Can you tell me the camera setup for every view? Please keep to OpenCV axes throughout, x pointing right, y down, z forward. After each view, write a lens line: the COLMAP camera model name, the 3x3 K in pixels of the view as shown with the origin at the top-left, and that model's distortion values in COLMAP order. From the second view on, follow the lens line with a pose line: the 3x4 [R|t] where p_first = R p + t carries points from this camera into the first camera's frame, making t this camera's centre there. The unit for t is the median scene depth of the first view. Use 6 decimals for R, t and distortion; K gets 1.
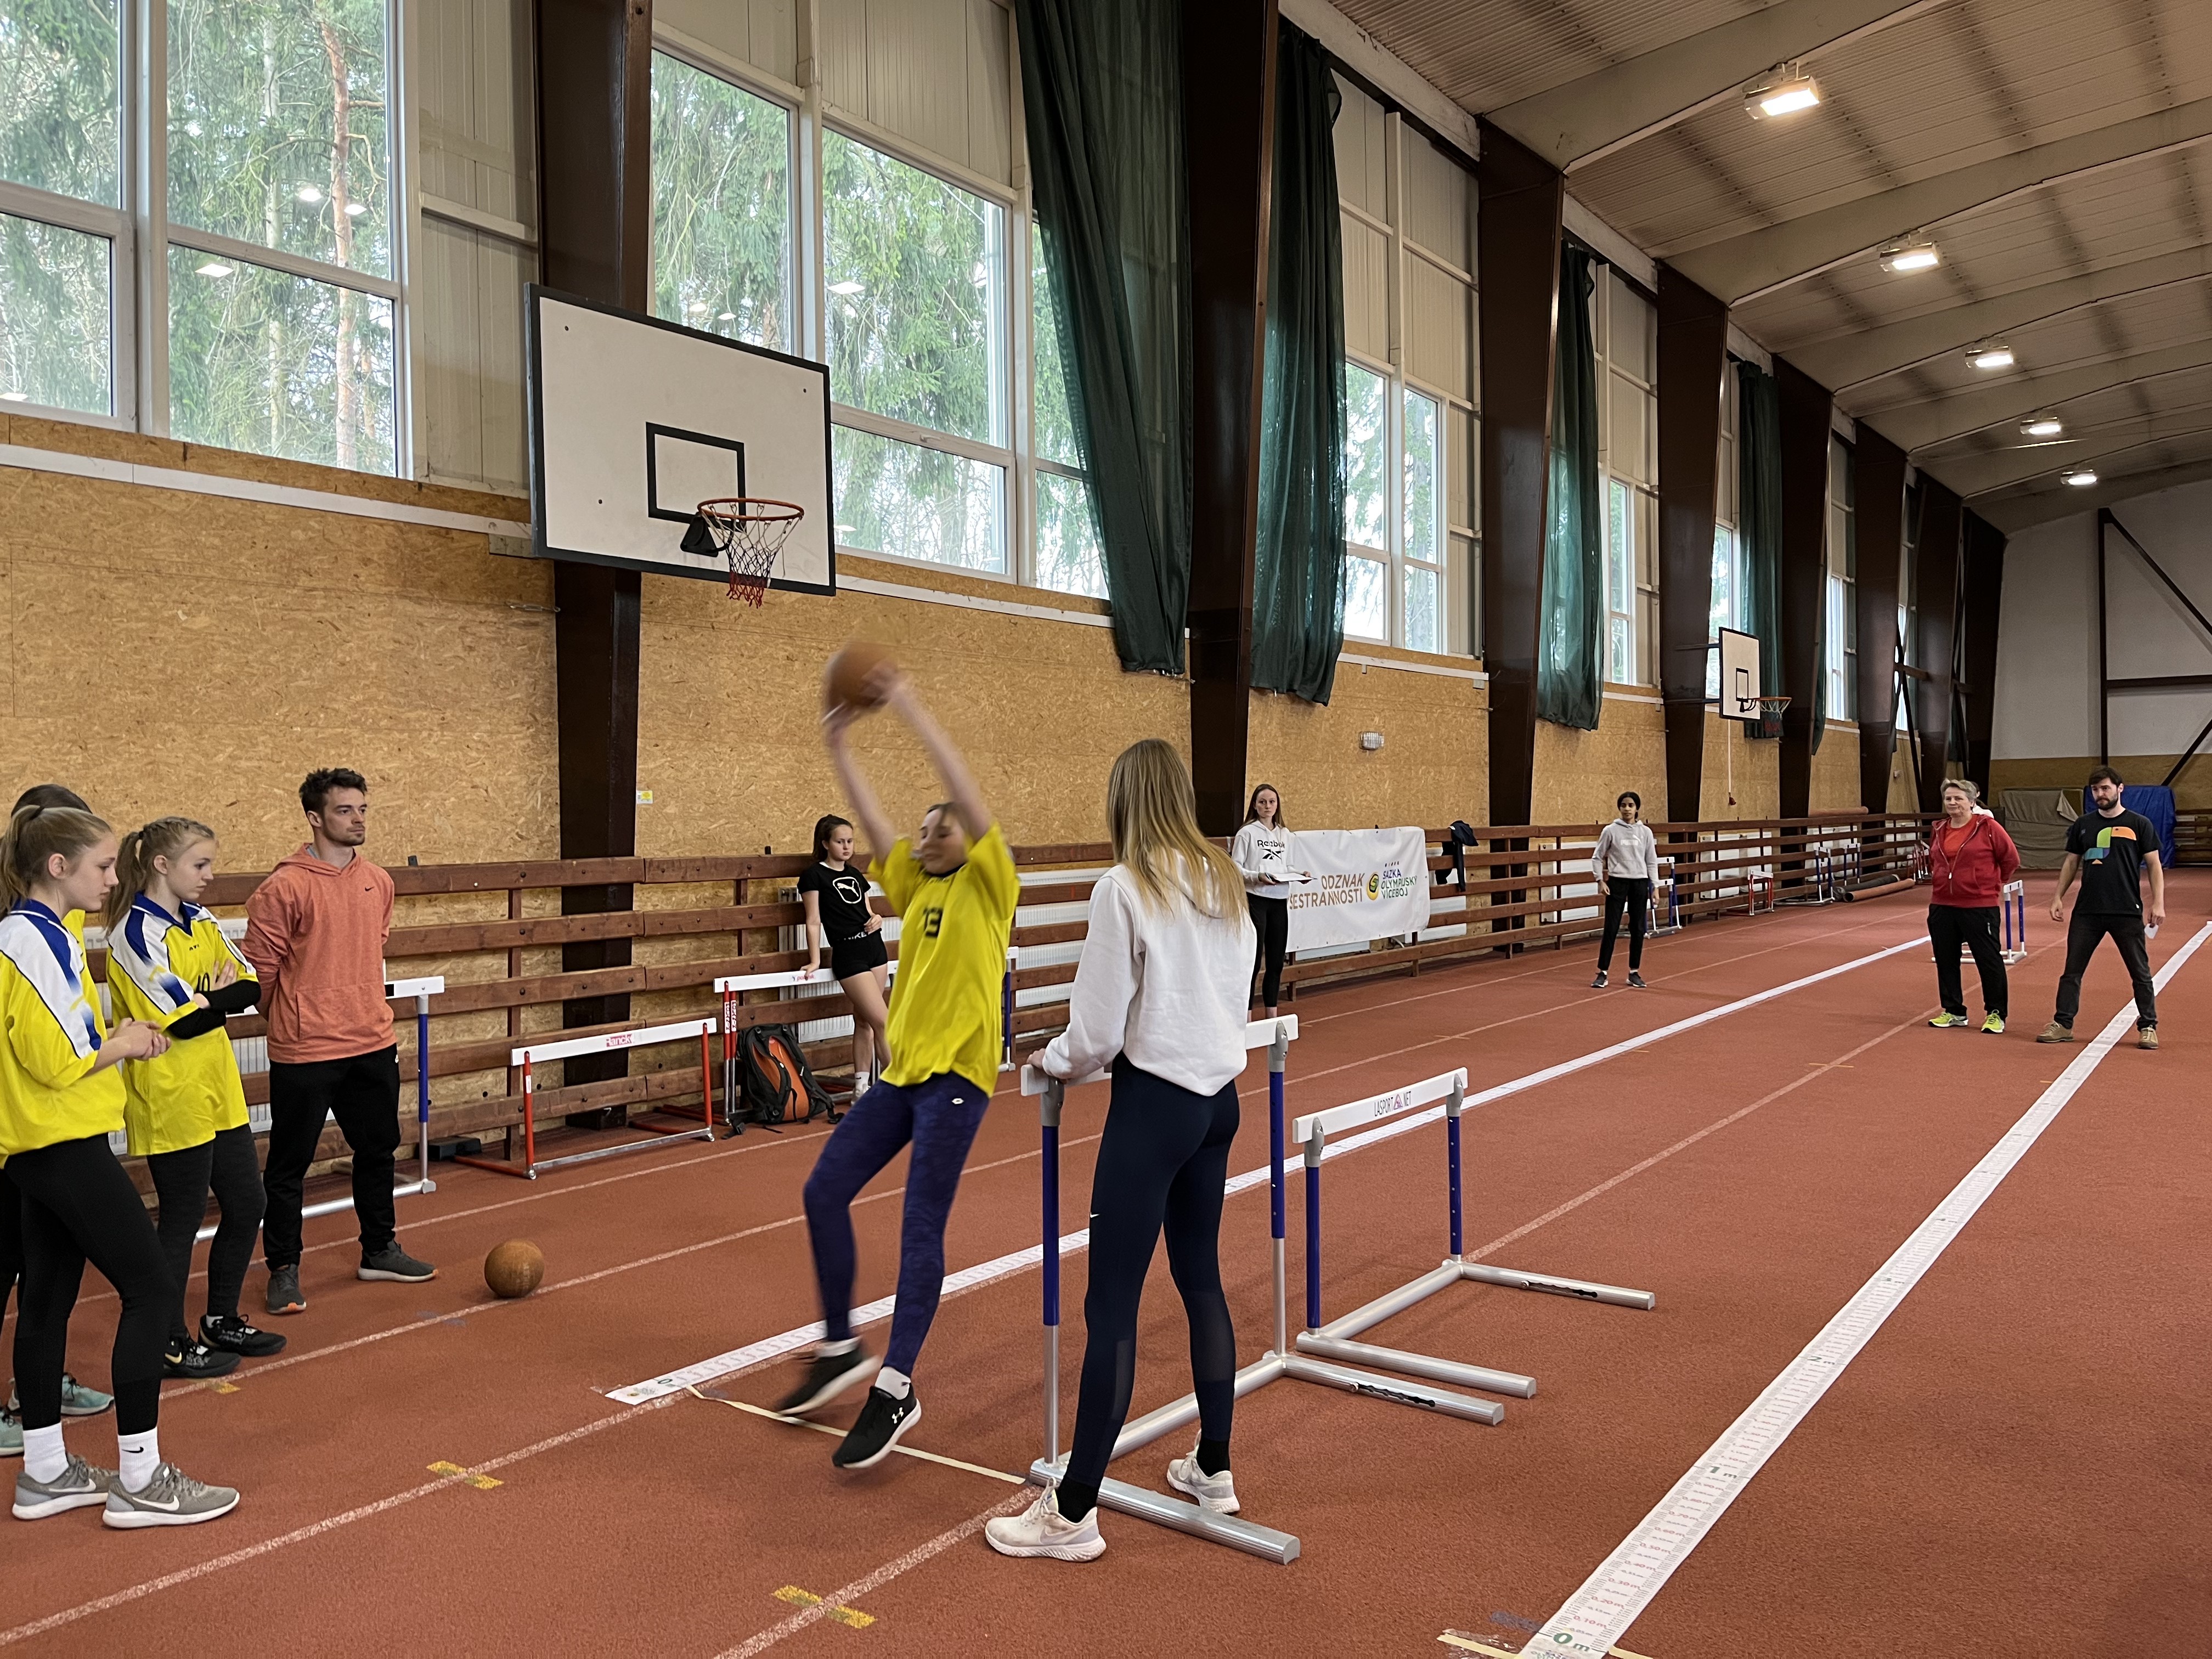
lens RADIAL K [[1709.3, 0, 1087.7], [0, 1709.3, 819.8], [0, 0, 1]] dist [0.072111, -0.098693]
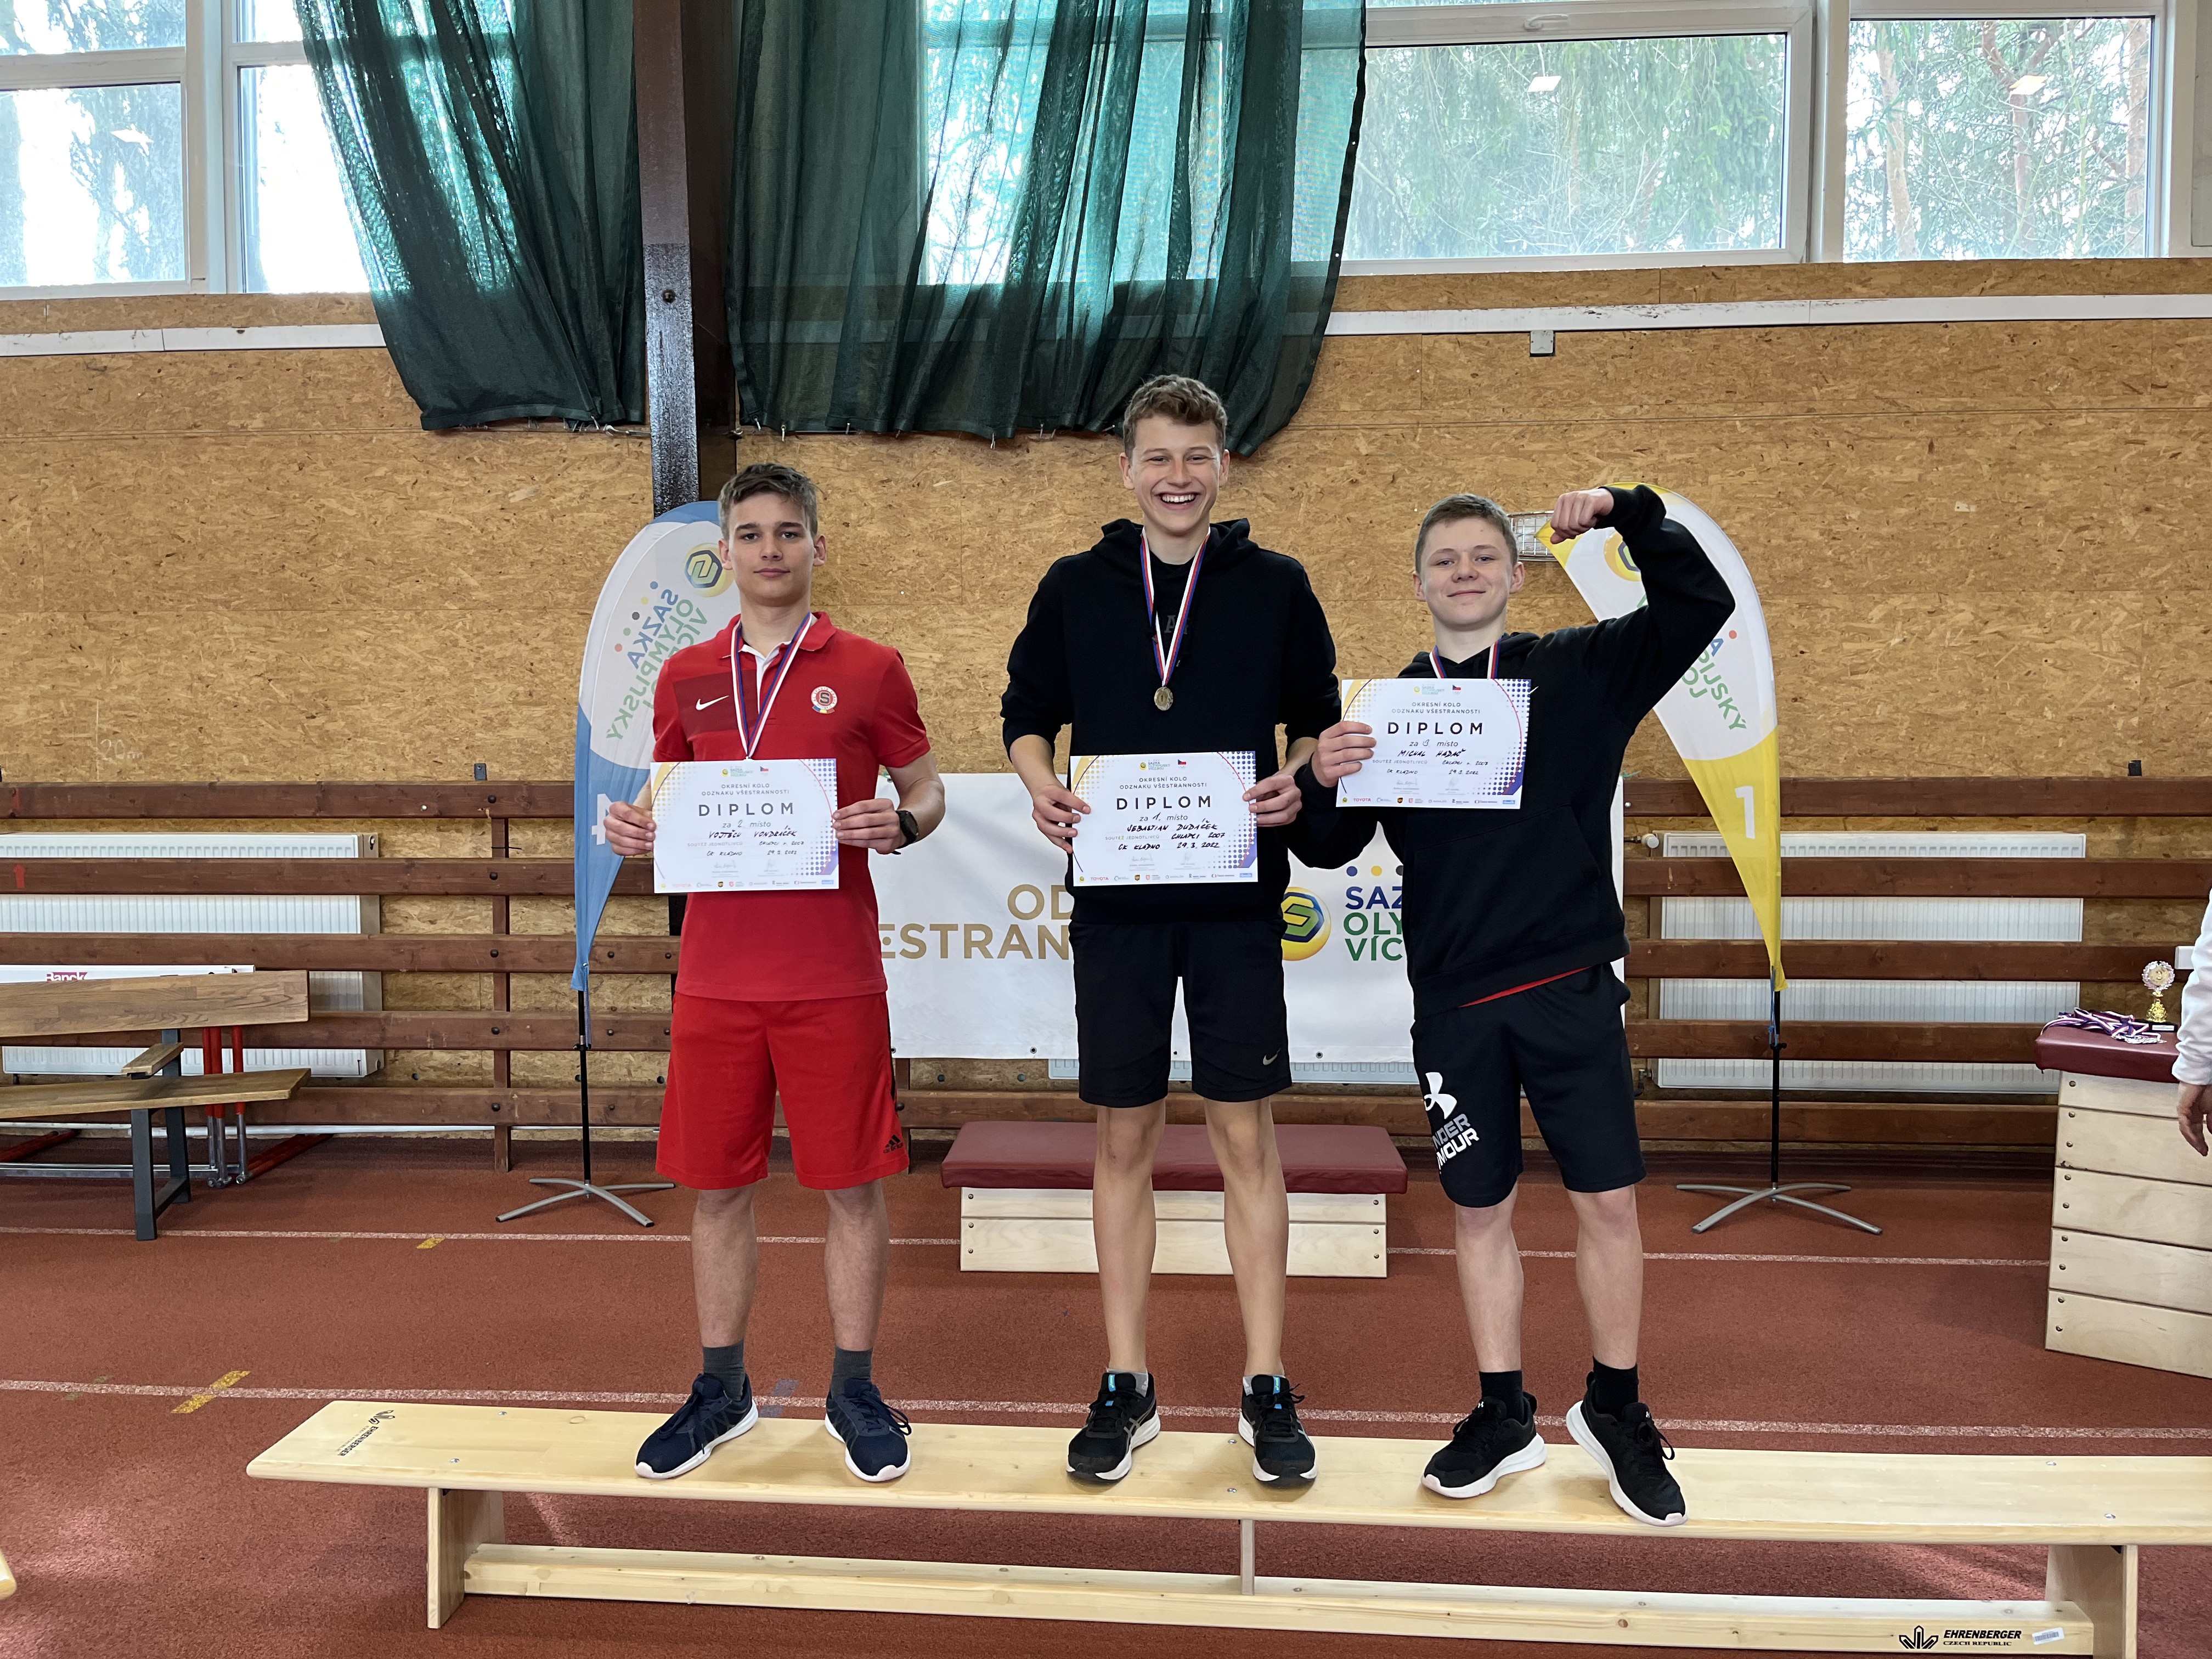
lens RADIAL K [[1709.3, 0, 1095.9], [0, 1709.3, 833.3], [0, 0, 1]] dist [0.072111, -0.098693]
pose [[0.530511, 0.070478, -0.844743, 0.548225], [-0.004938, 0.996778, 0.080061, -0.013531], [0.847664, -0.038302, 0.529149, 0.897769]]
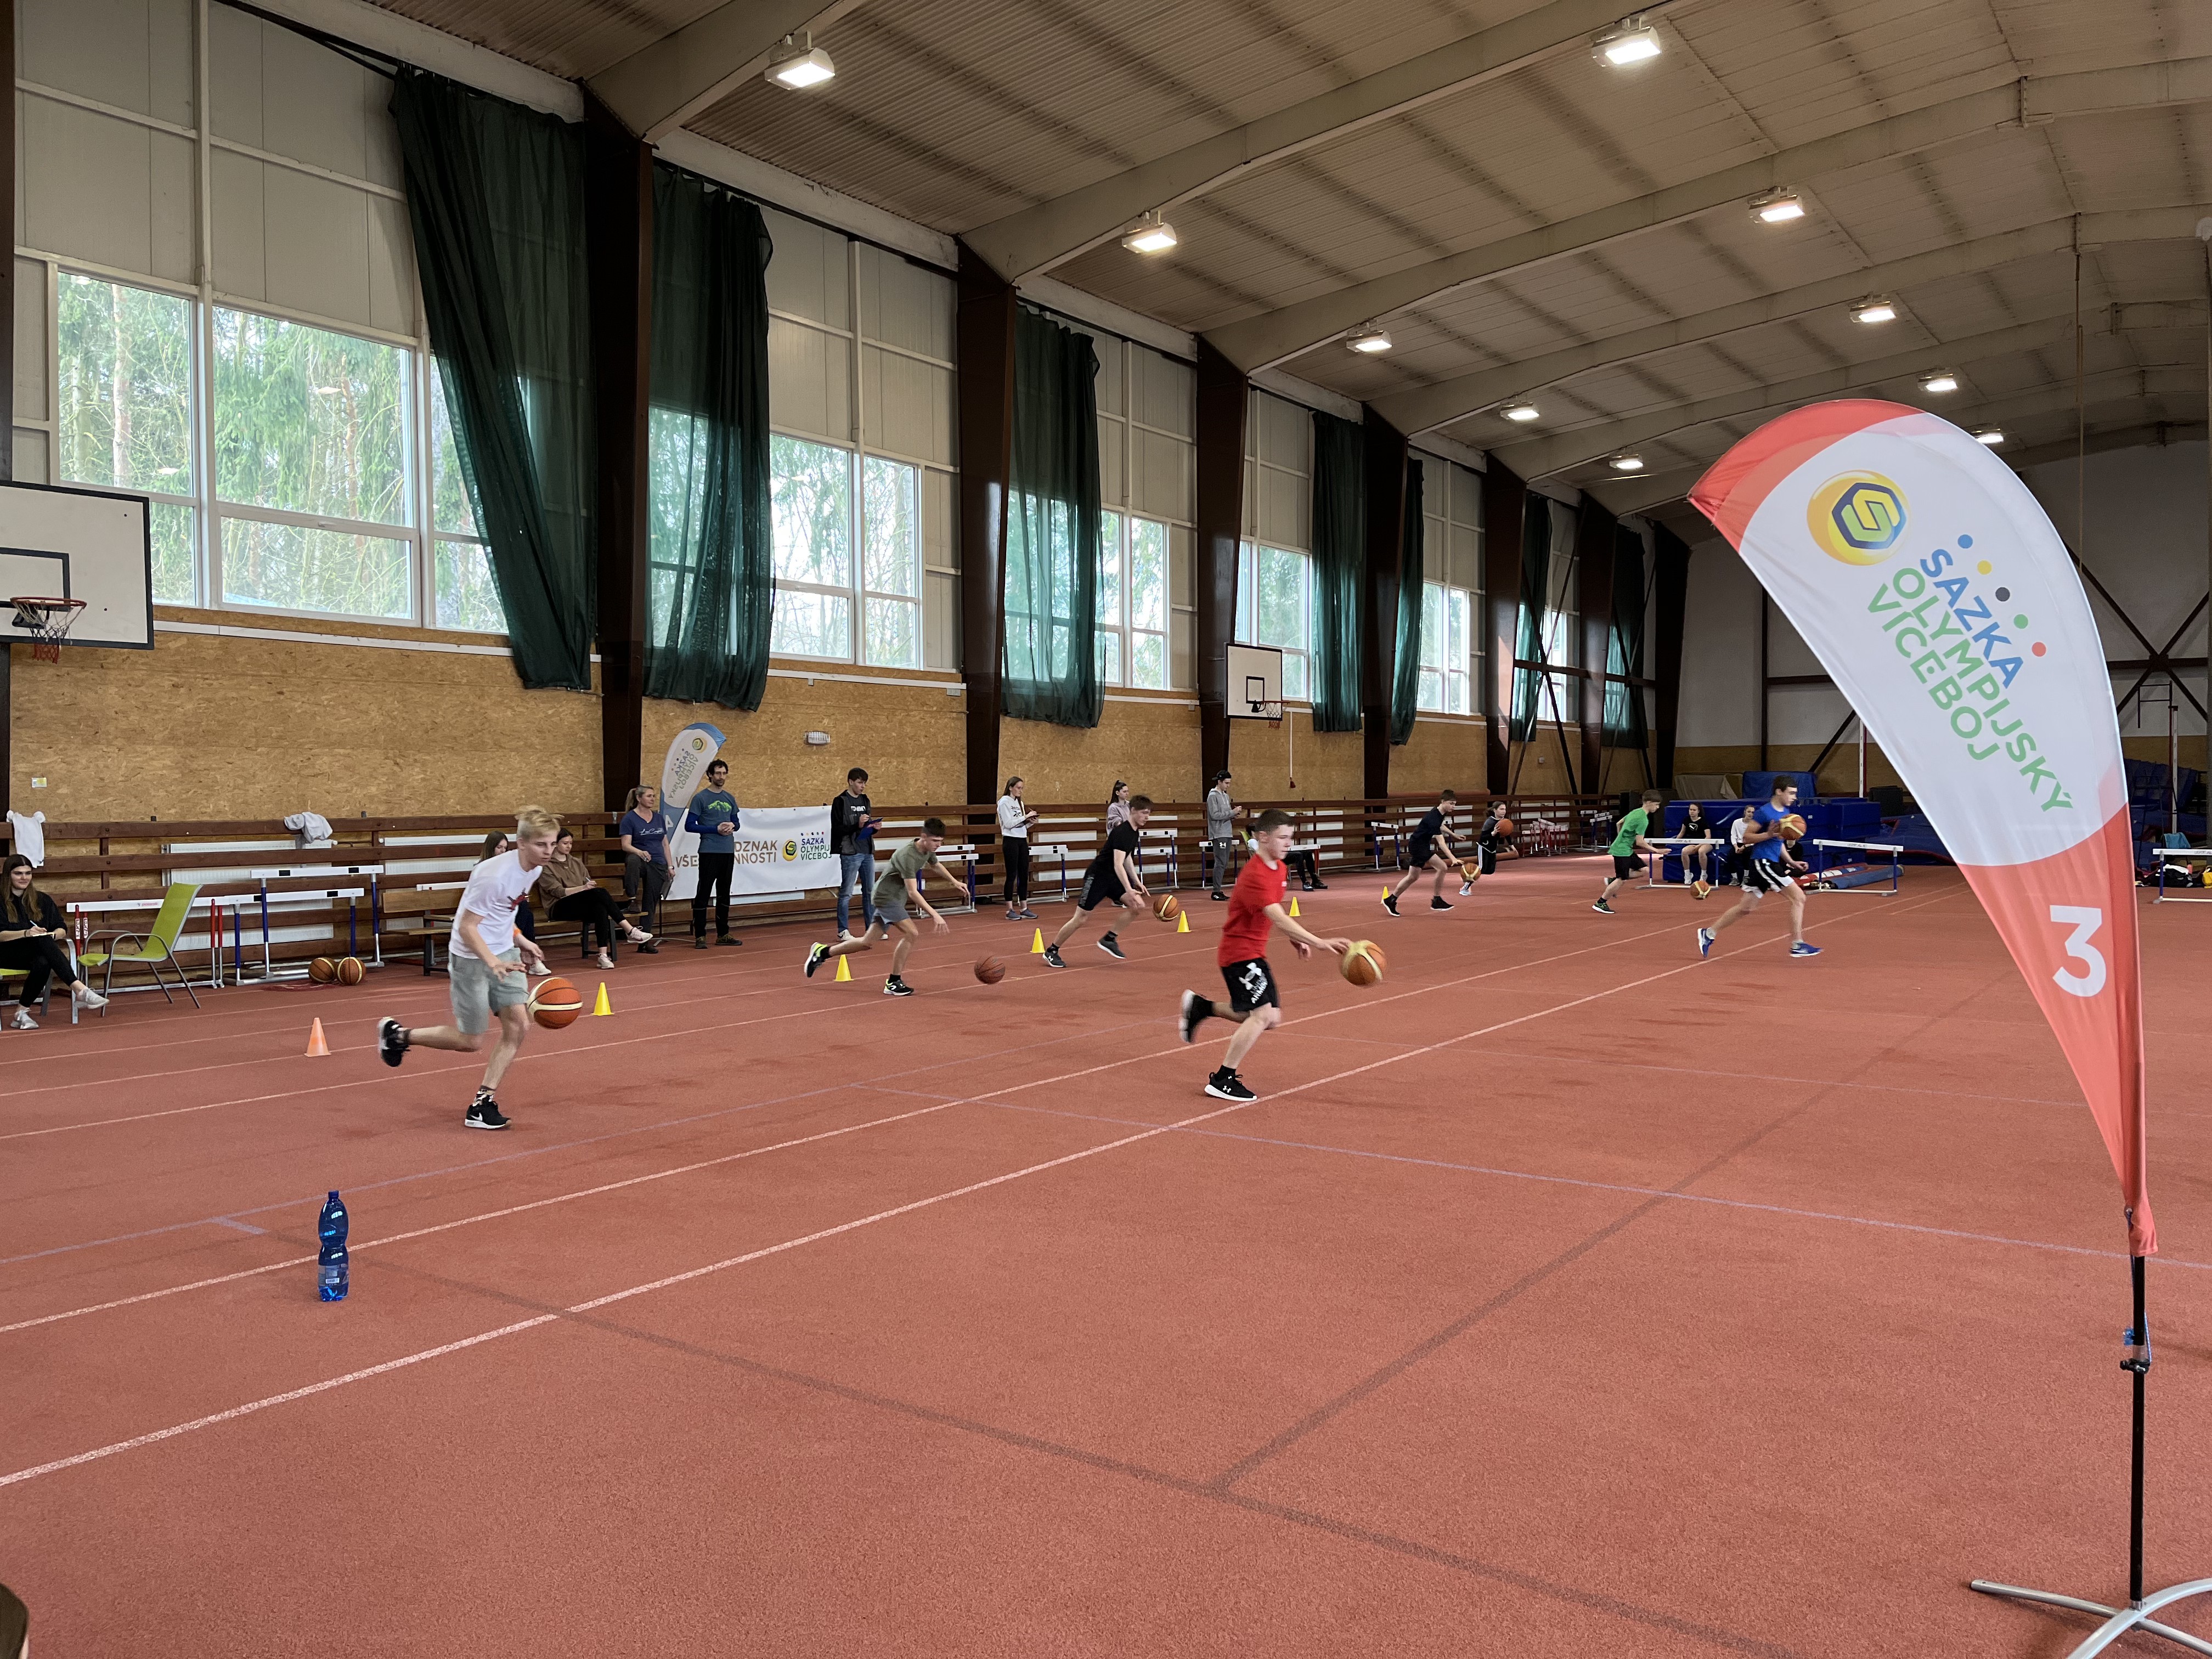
lens RADIAL K [[1709.3, 0, 1112.3], [0, 1709.3, 846.5], [0, 0, 1]] dist [0.072111, -0.098693]
pose [[0.999903, 0.013300, 0.004150, 0.483413], [-0.013441, 0.999258, 0.036086, -0.017585], [-0.003667, -0.036138, 0.999340, -0.368902]]
